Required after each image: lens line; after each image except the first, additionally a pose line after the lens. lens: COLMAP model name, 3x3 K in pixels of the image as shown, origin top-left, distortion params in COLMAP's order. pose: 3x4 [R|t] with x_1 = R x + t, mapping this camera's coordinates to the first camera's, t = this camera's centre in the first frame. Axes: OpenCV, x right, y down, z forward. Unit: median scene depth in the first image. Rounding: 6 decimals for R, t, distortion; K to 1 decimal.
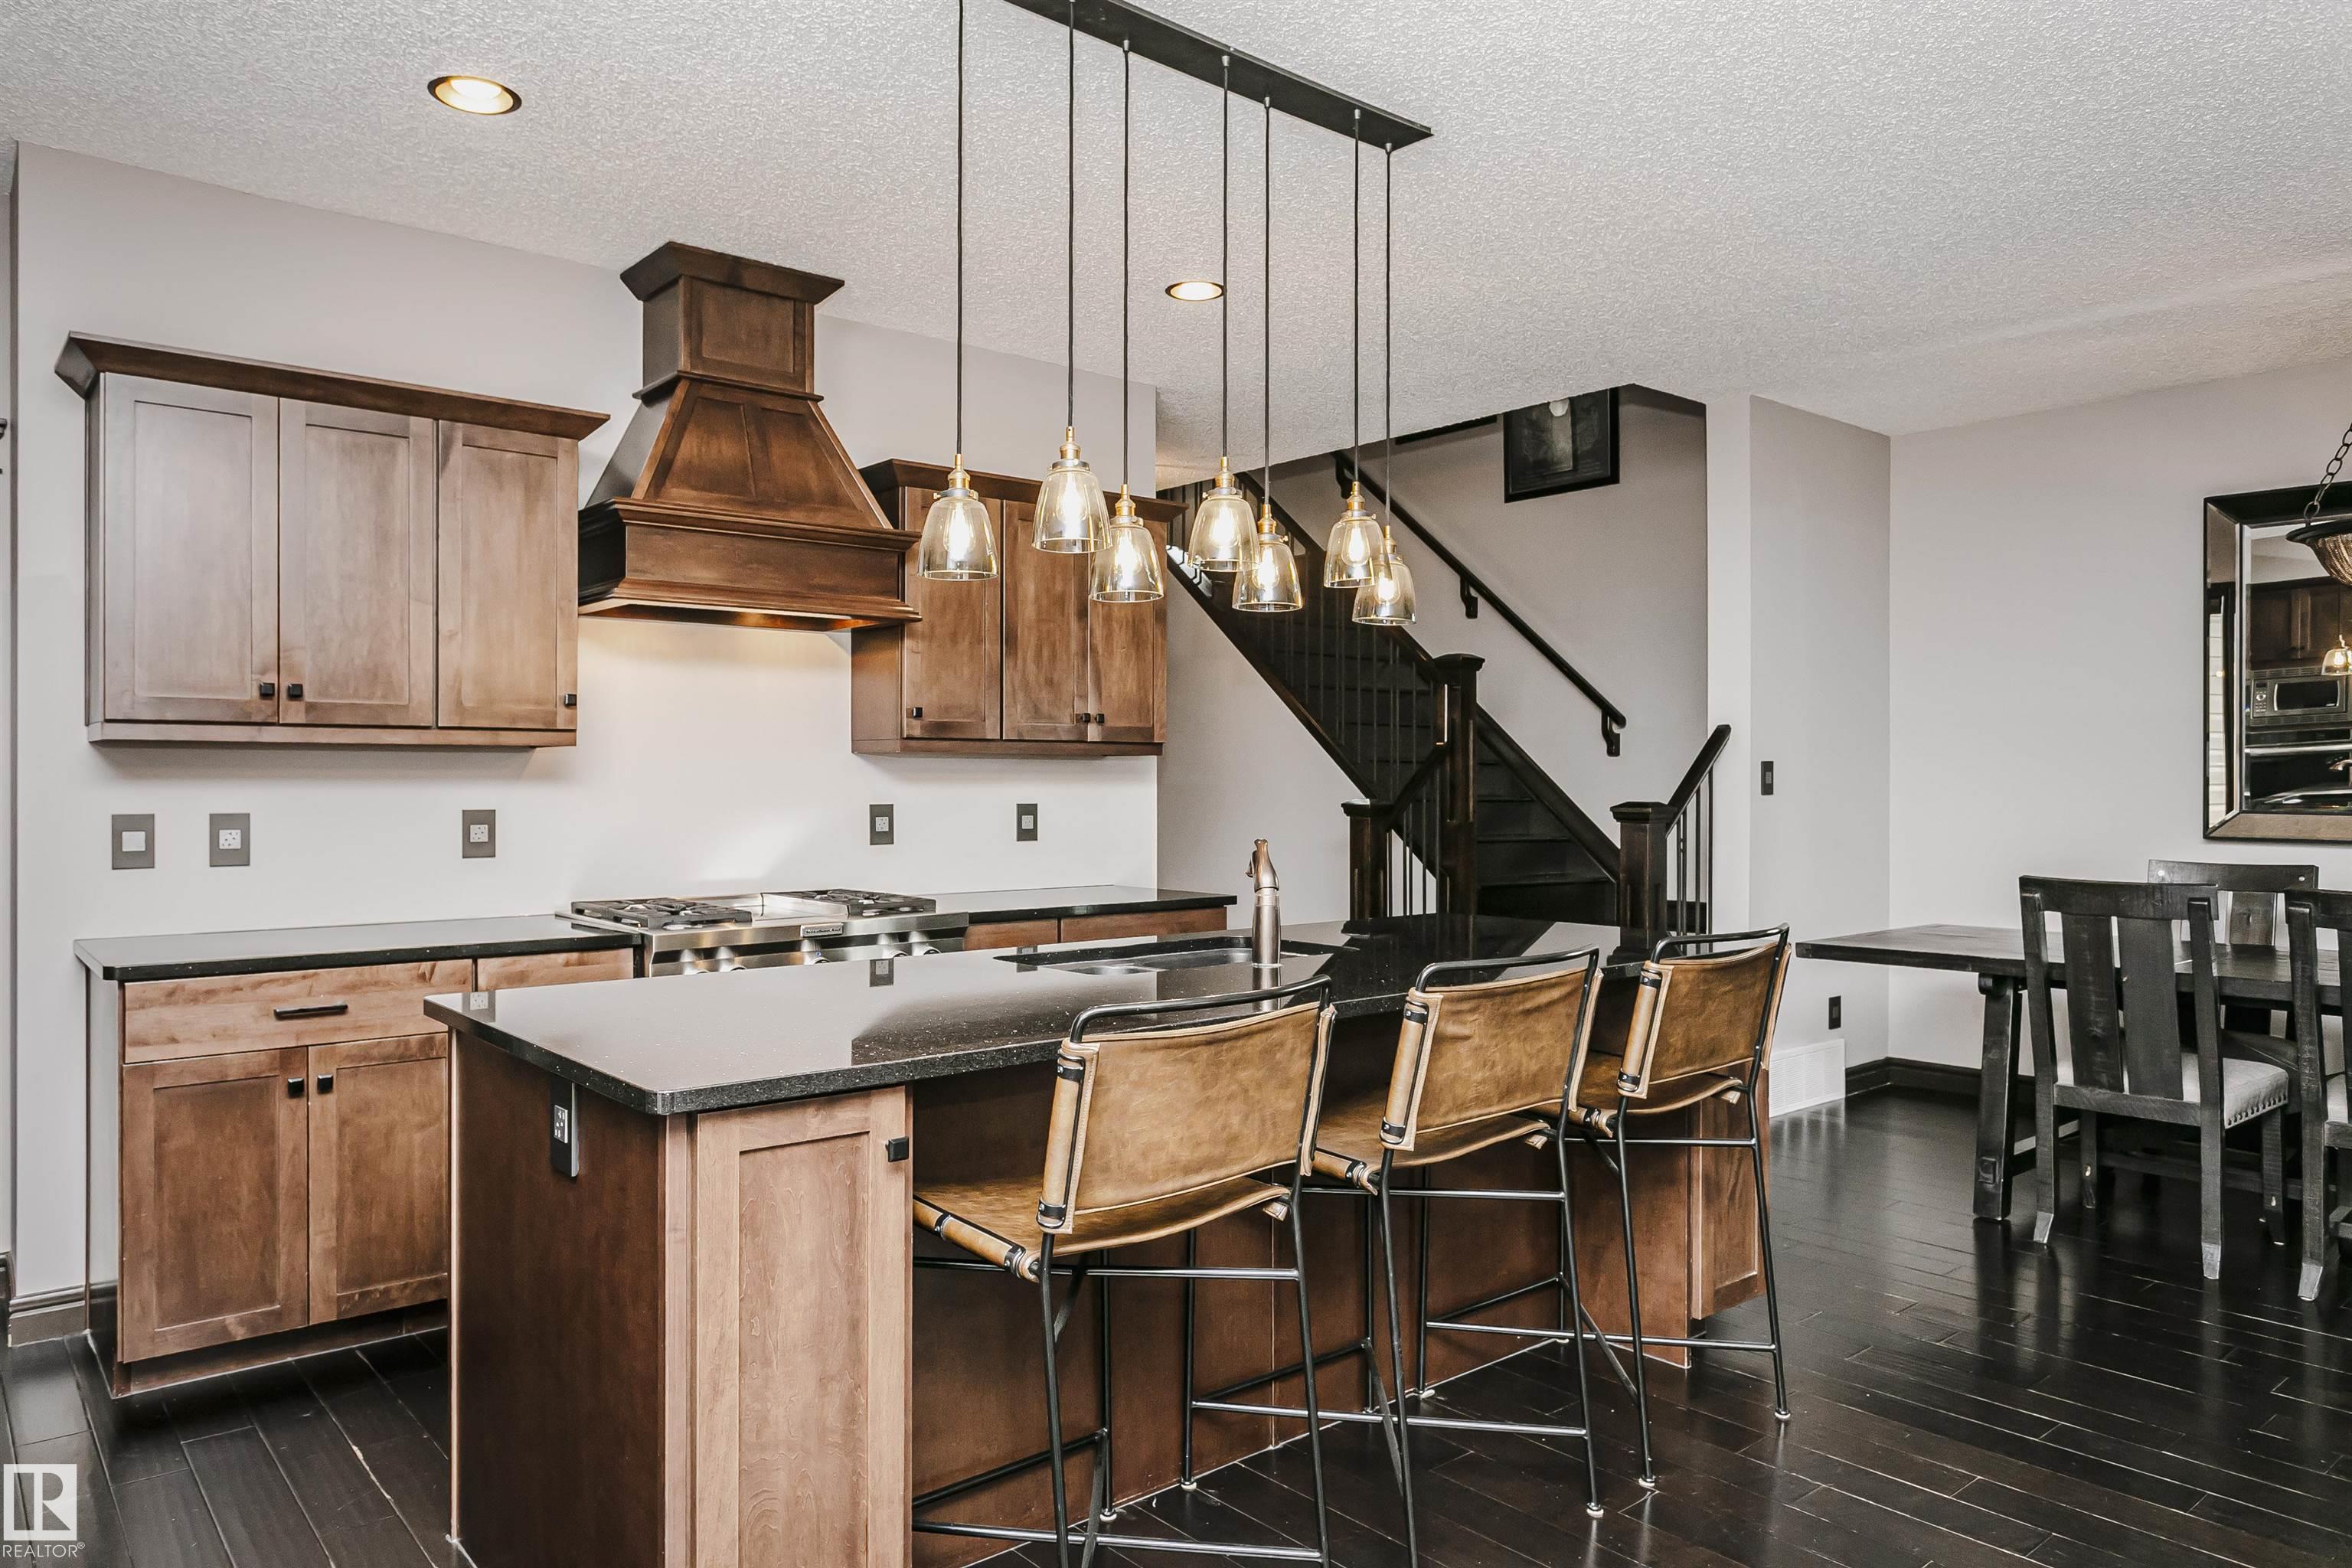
lens RADIAL K [[1521.9, 0, 1127.5], [0, 1521.9, 779.6], [0, 0, 1]] dist [-0.006773, 0.002668]
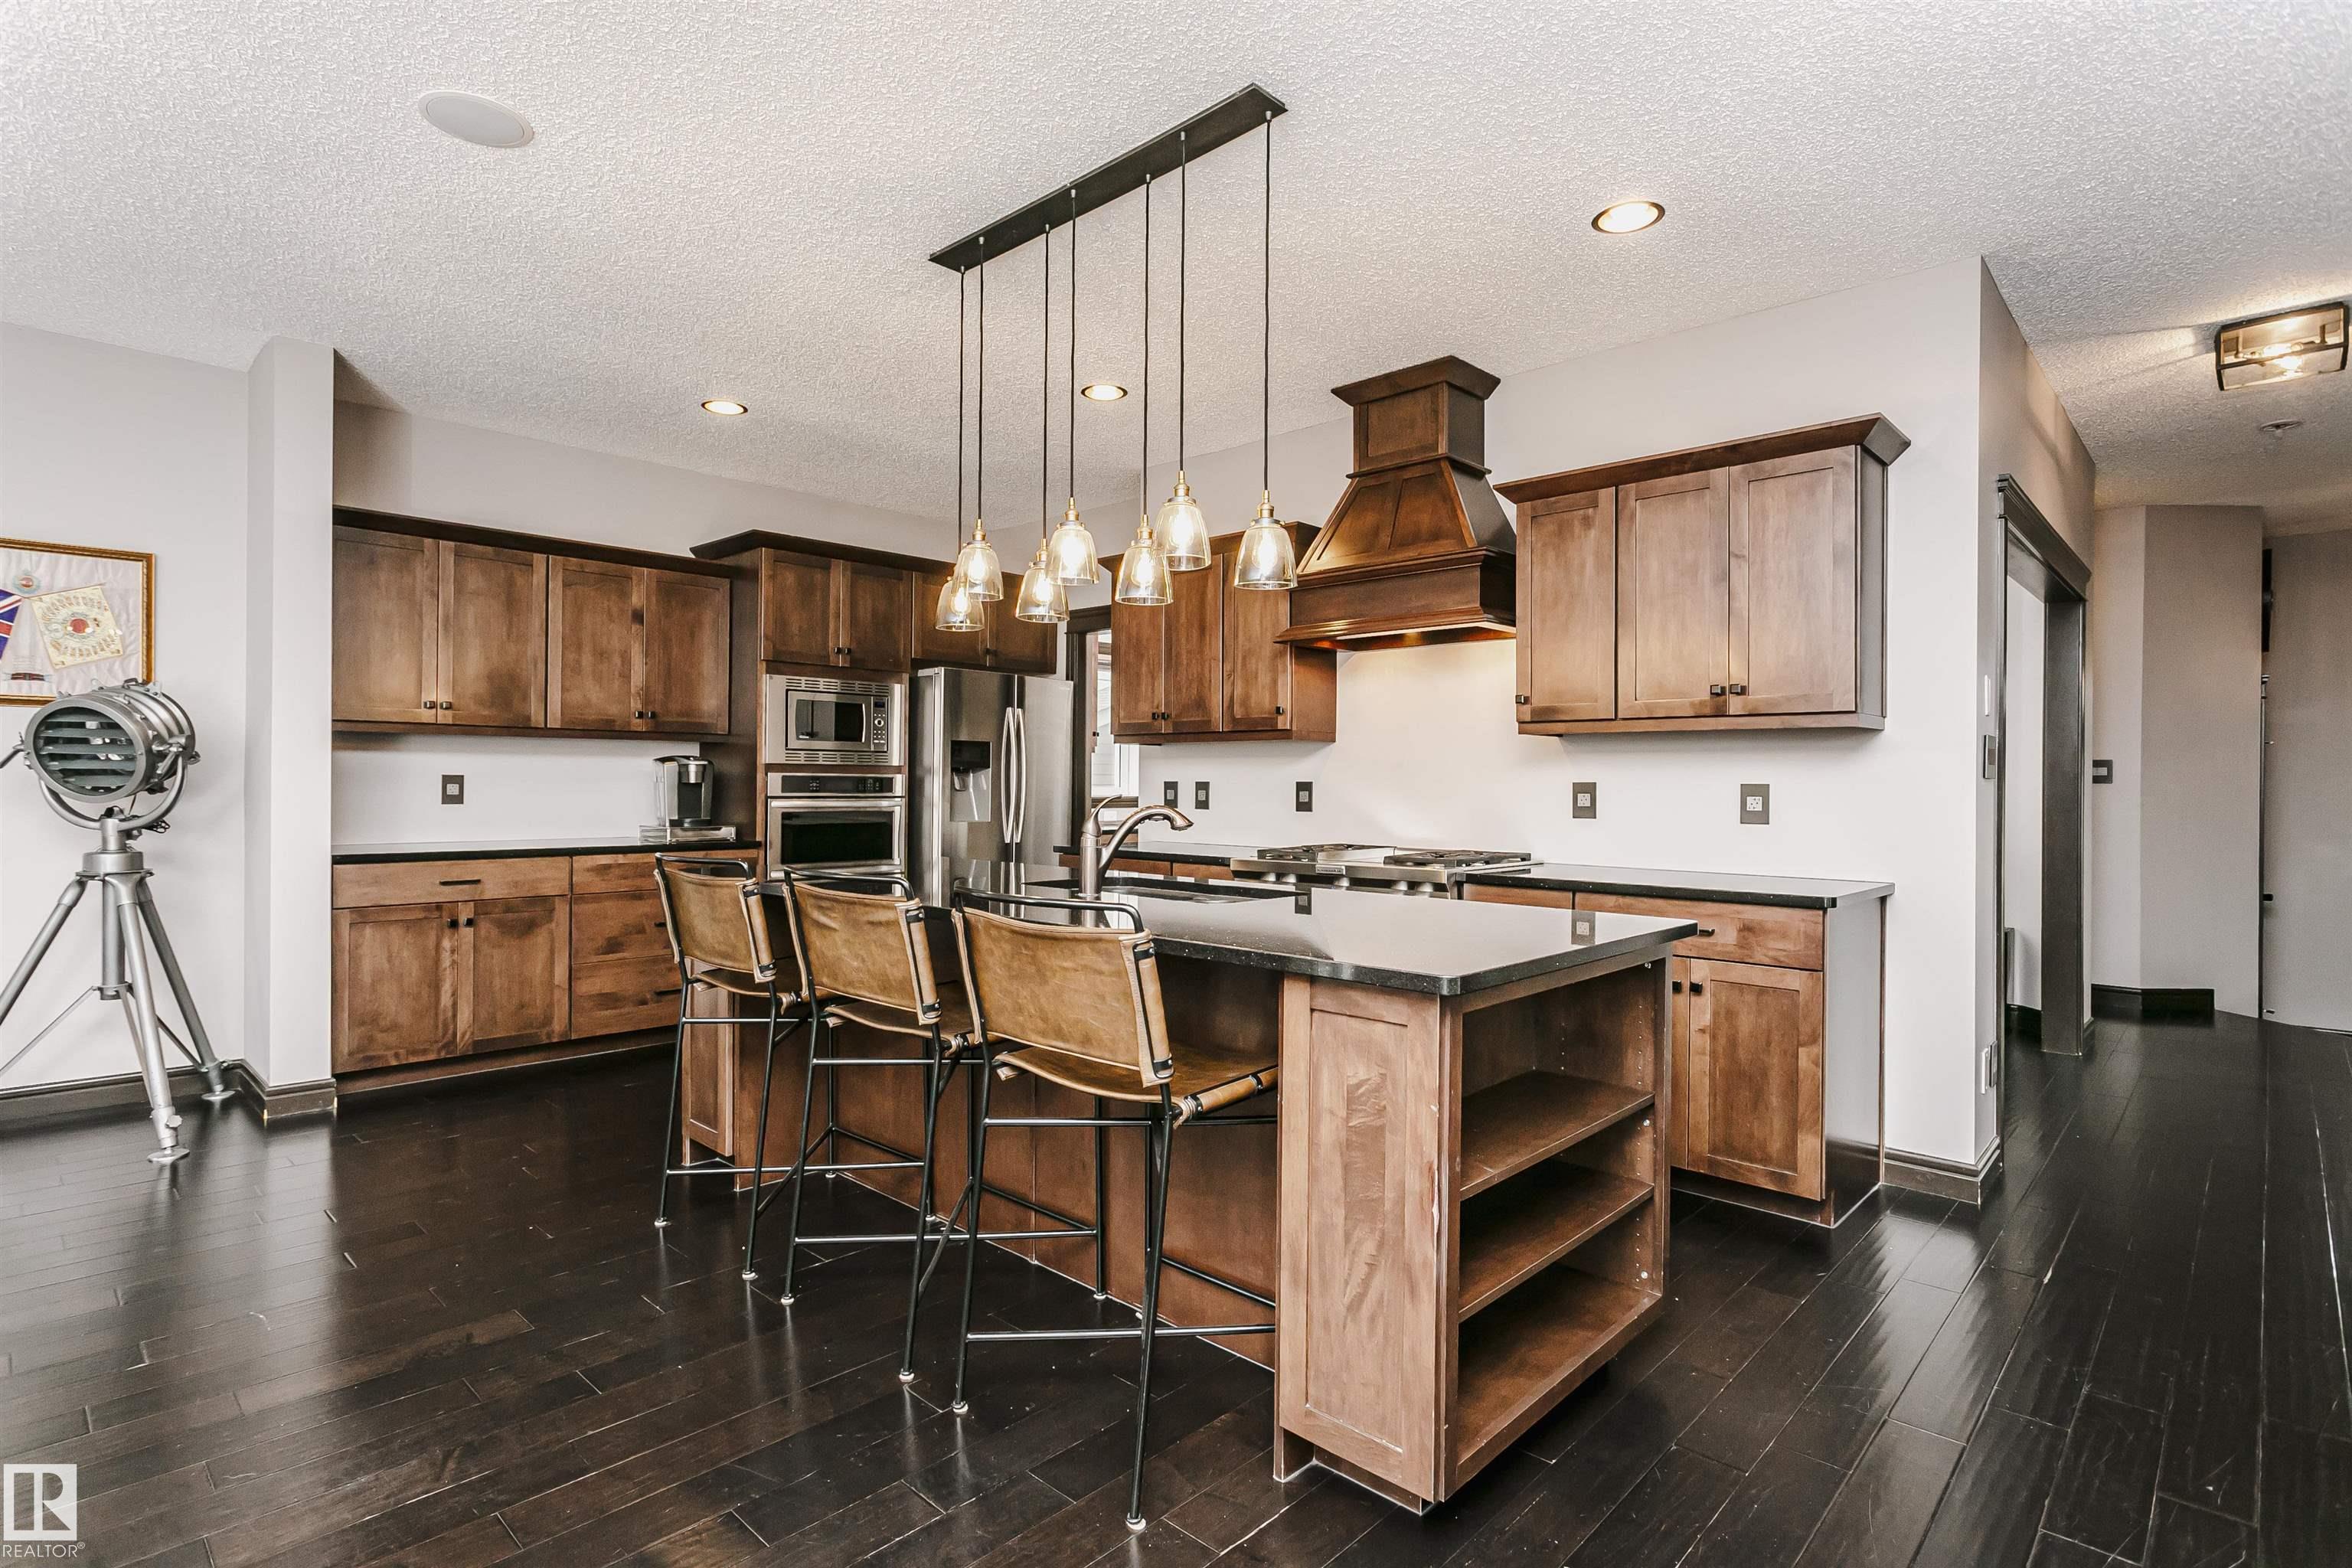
lens RADIAL K [[1168.3, 0, 1143.9], [0, 1168.3, 779.6], [0, 0, 1]] dist [-0.017170, 0.013959]
pose [[0.107843, -0.002443, -0.994165, 0.813938], [-0.006620, 0.999973, -0.003176, 0.023524], [0.994146, 0.006924, 0.107824, 0.732207]]
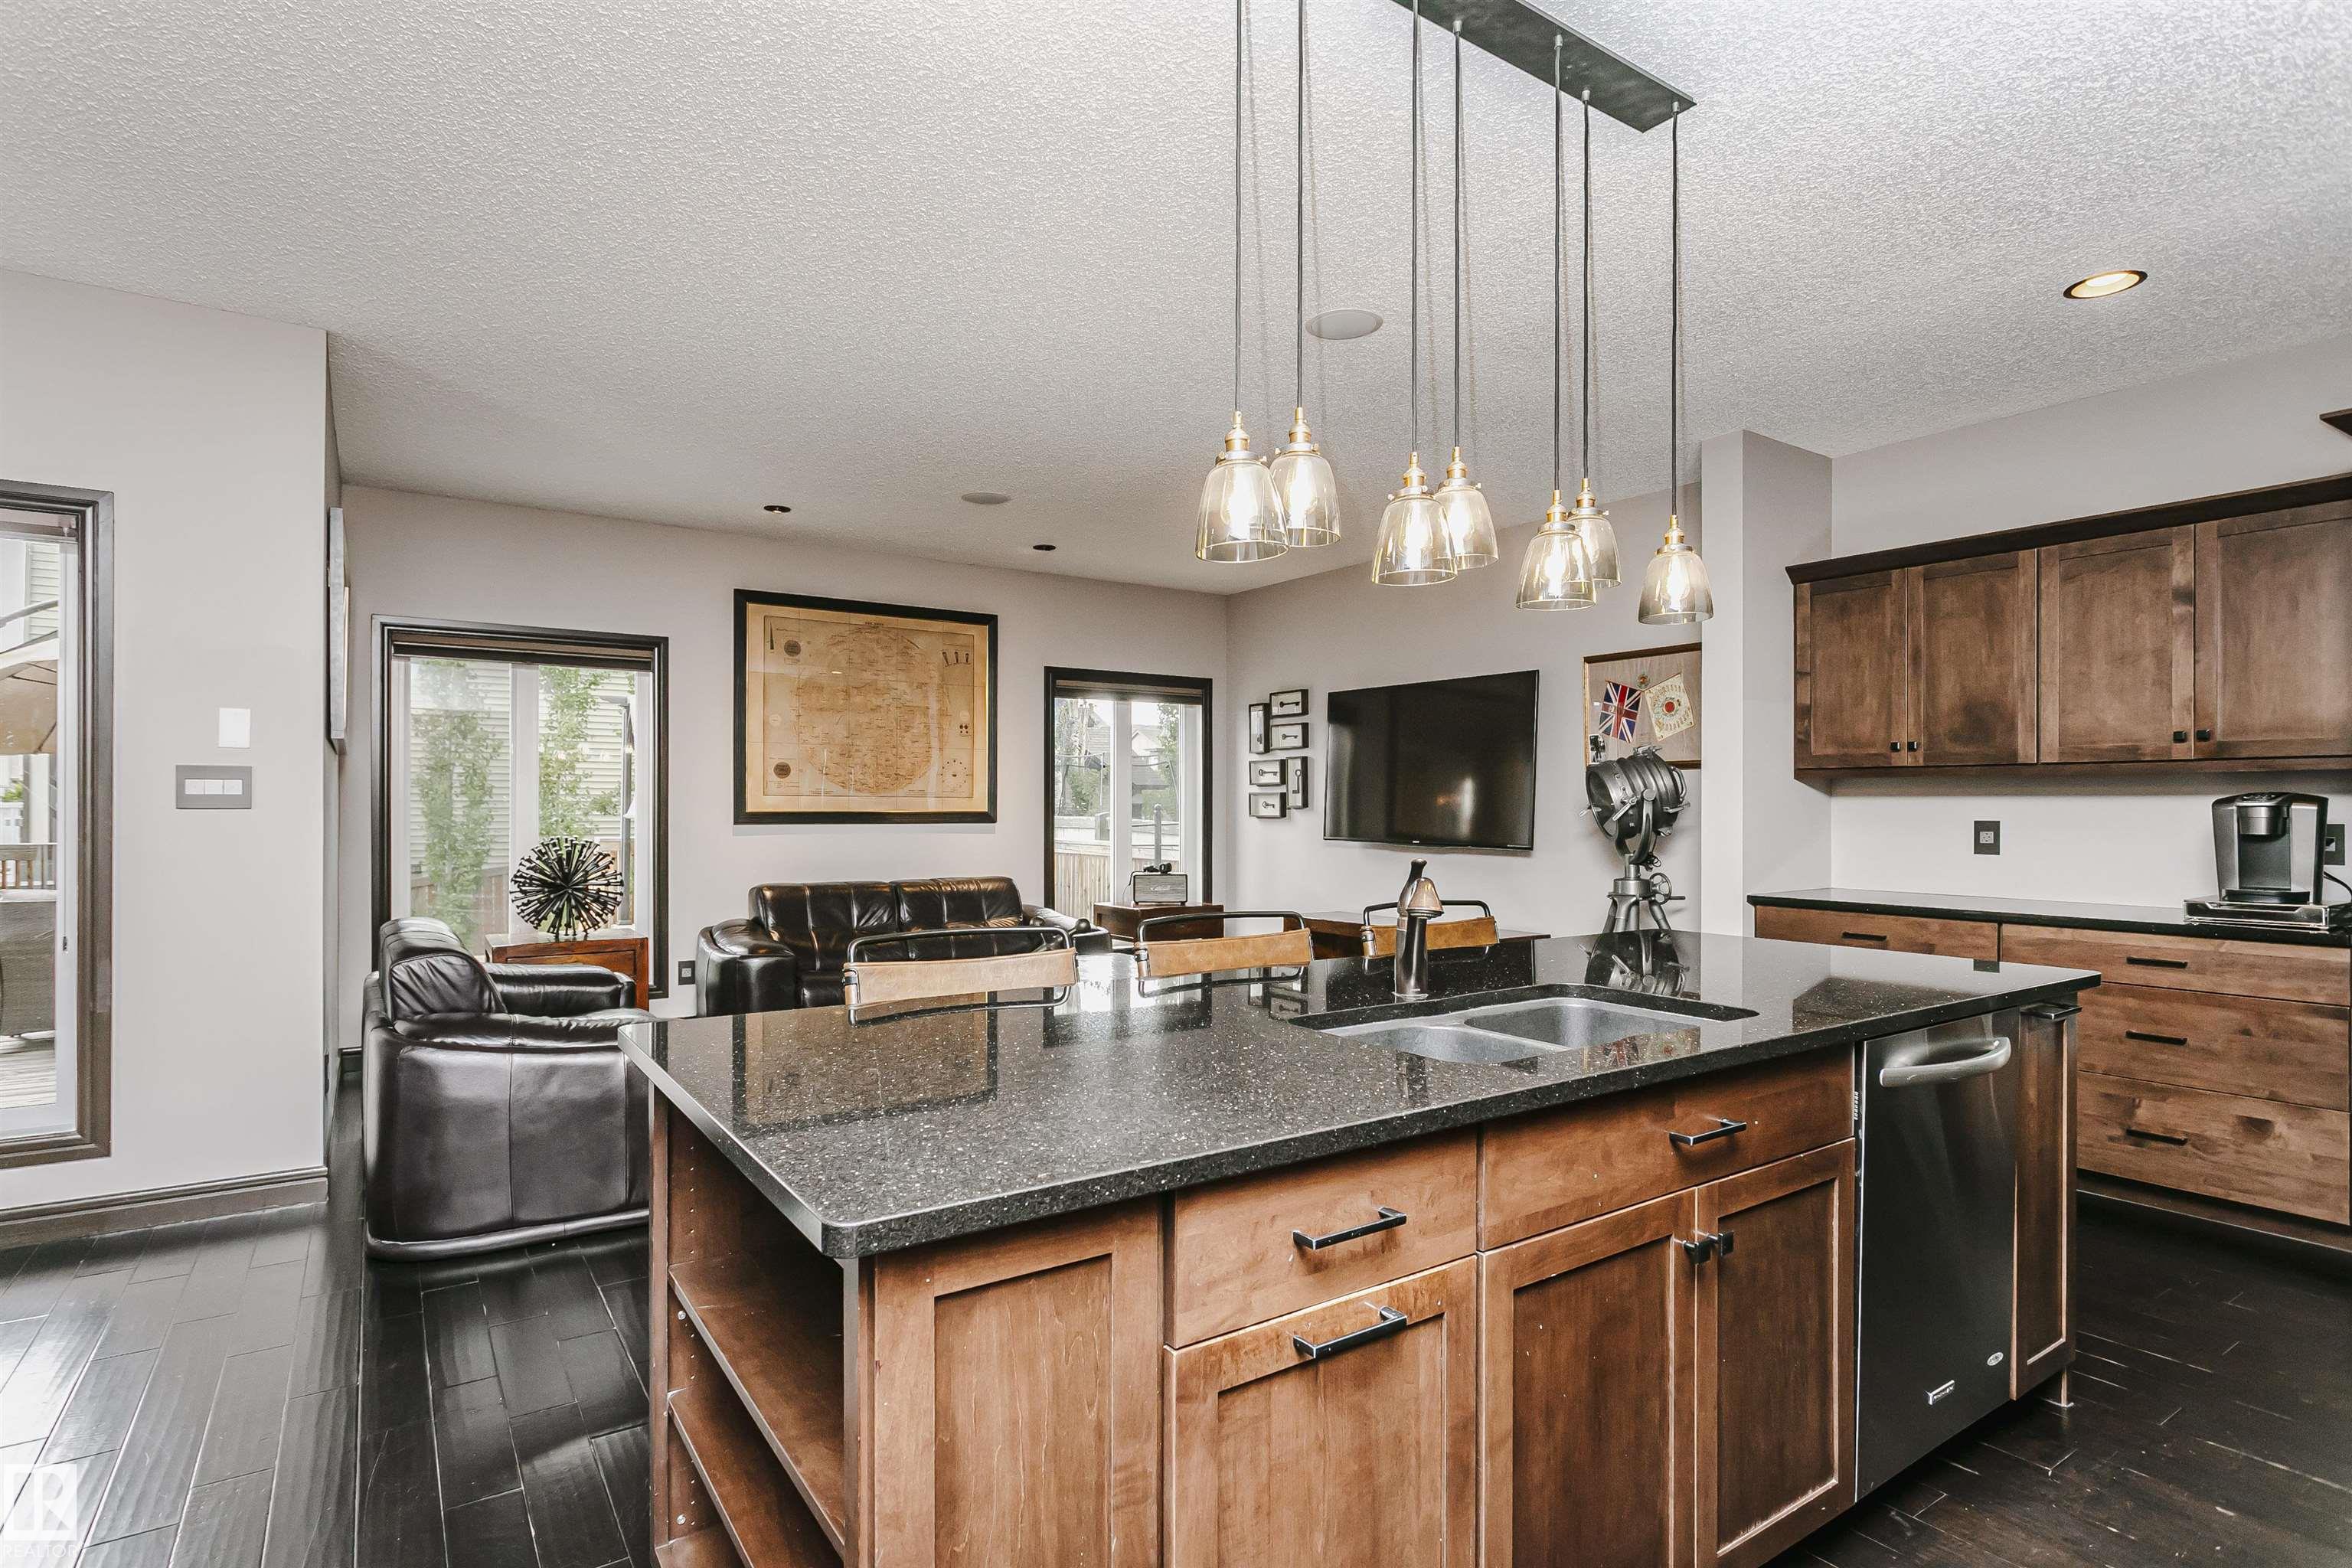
lens RADIAL K [[1162.2, 0, 1148.5], [0, 1162.2, 807.8], [0, 0, 1]] dist [-0.006099, 0.005317]
pose [[-0.994717, -0.003225, 0.102605, 0.139355], [-0.003081, 0.999994, 0.001563, 0.006928], [-0.102610, 0.001238, -0.994721, 1.326086]]
